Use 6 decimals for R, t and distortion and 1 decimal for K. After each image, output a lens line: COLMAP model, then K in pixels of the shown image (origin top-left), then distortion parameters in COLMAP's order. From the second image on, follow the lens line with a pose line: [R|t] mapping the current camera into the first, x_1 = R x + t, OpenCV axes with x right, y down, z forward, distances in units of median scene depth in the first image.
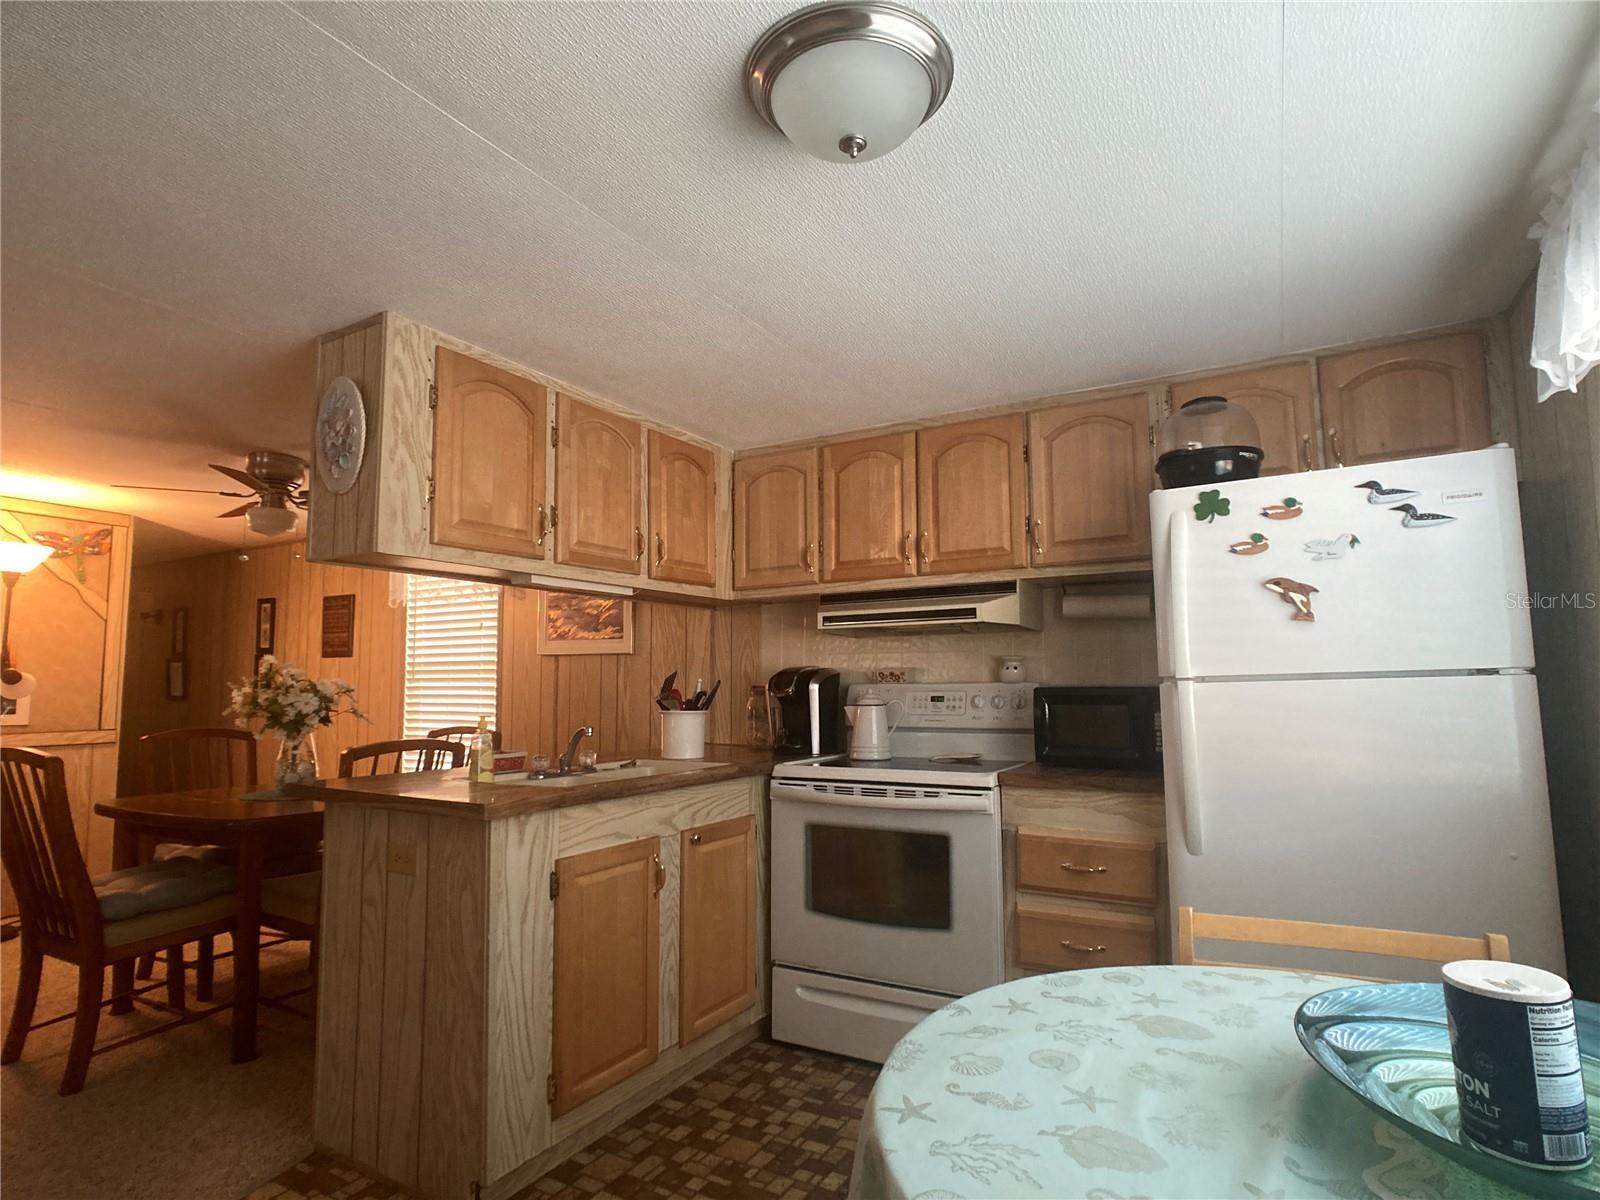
lens RADIAL K [[852.8, 0, 801.9], [0, 852.8, 609.4], [0, 0, 1]] dist [-0.029615, 0.015216]
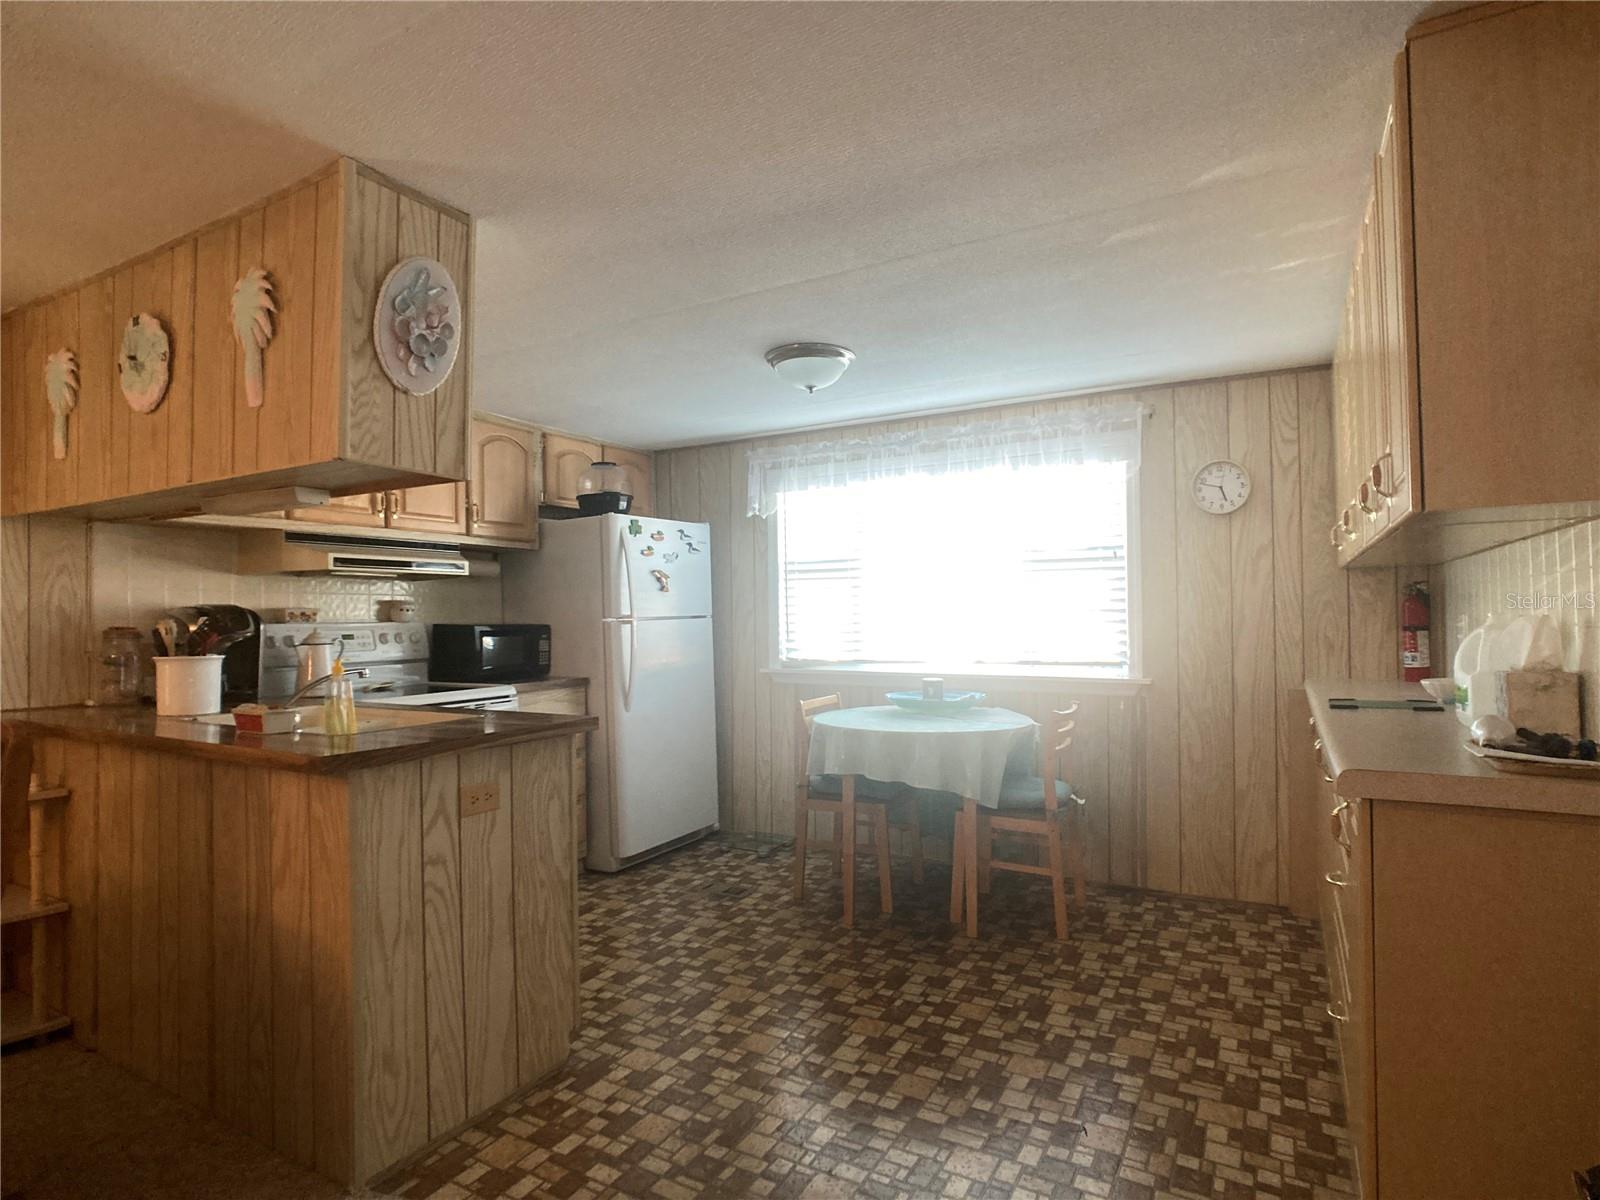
lens RADIAL K [[852.8, 0, 801.9], [0, 852.8, 609.4], [0, 0, 1]] dist [-0.029615, 0.015216]
pose [[-0.015232, 0.015893, 0.999758, -1.003114], [-0.076417, 0.996931, -0.017012, 0.045075], [-0.996960, -0.076658, -0.013971, 0.451956]]
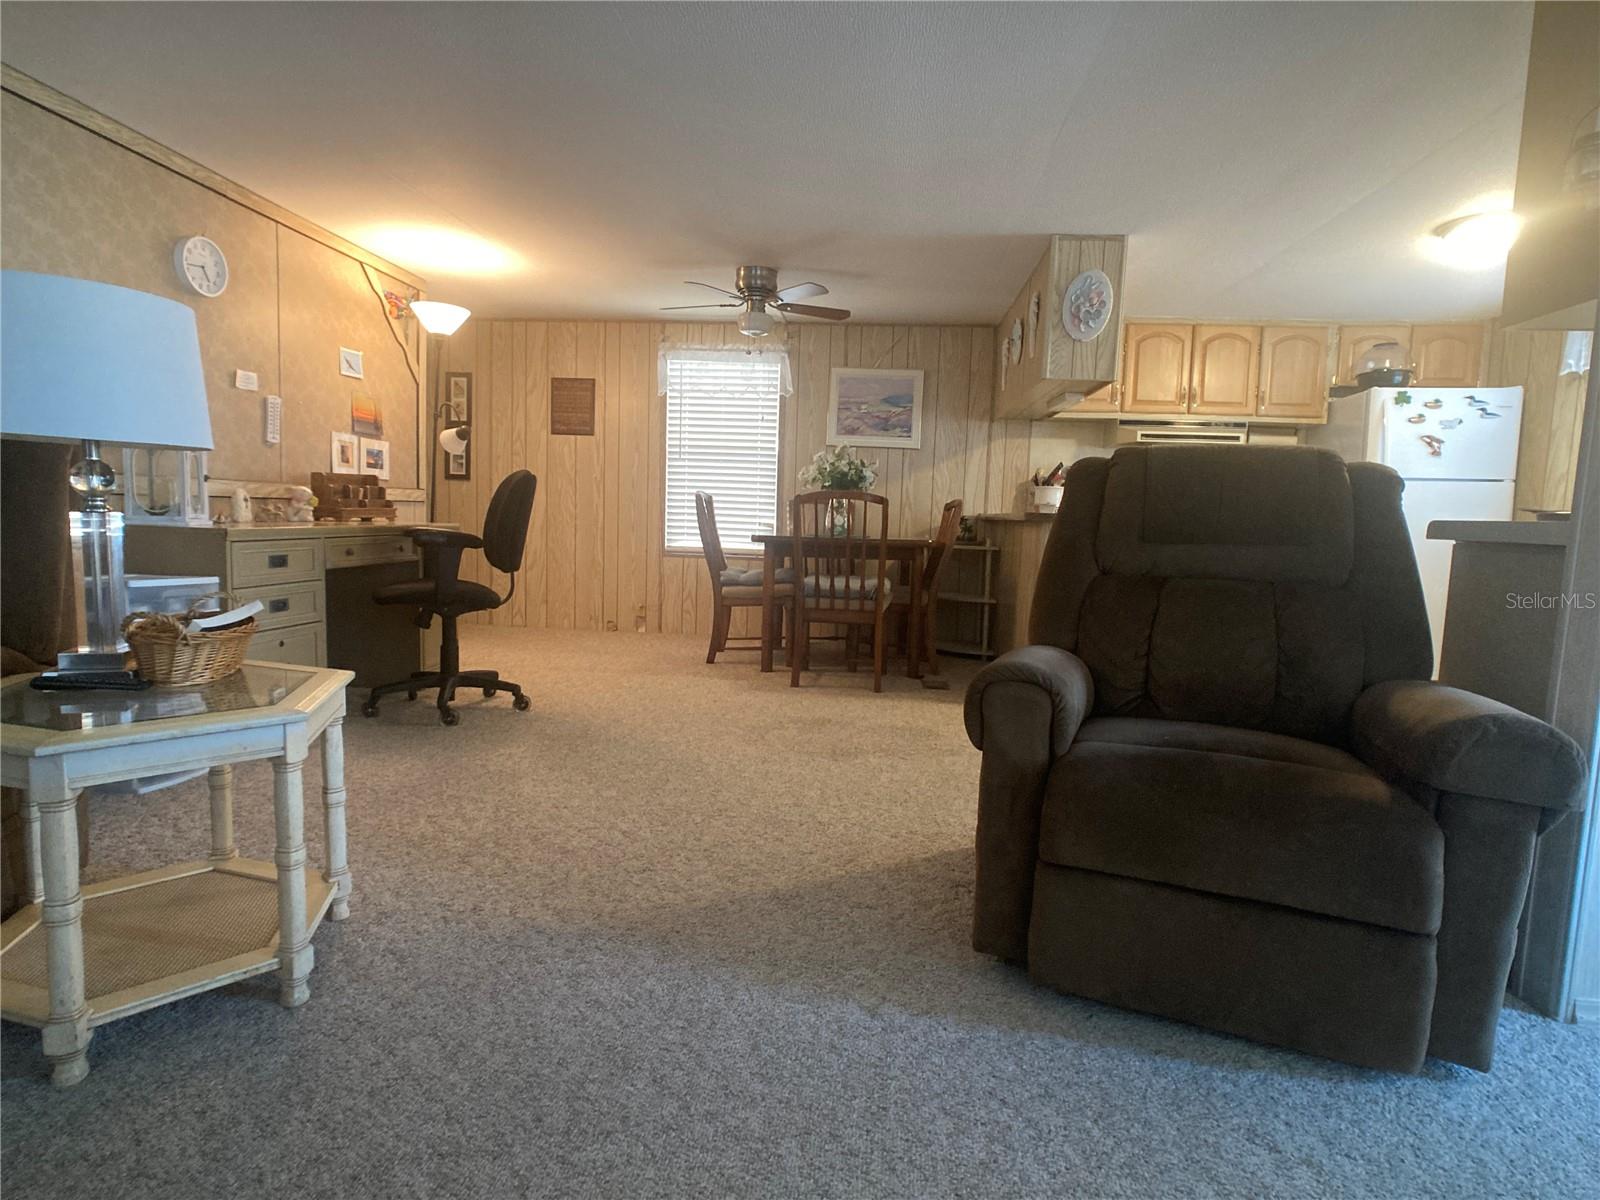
lens RADIAL K [[852.8, 0, 801.9], [0, 852.8, 609.4], [0, 0, 1]] dist [-0.029615, 0.015216]
pose [[0.907175, -0.011820, 0.420588, -1.285018], [-0.074960, 0.979074, 0.189197, 0.079988], [-0.414023, -0.203162, 0.887305, -0.270965]]
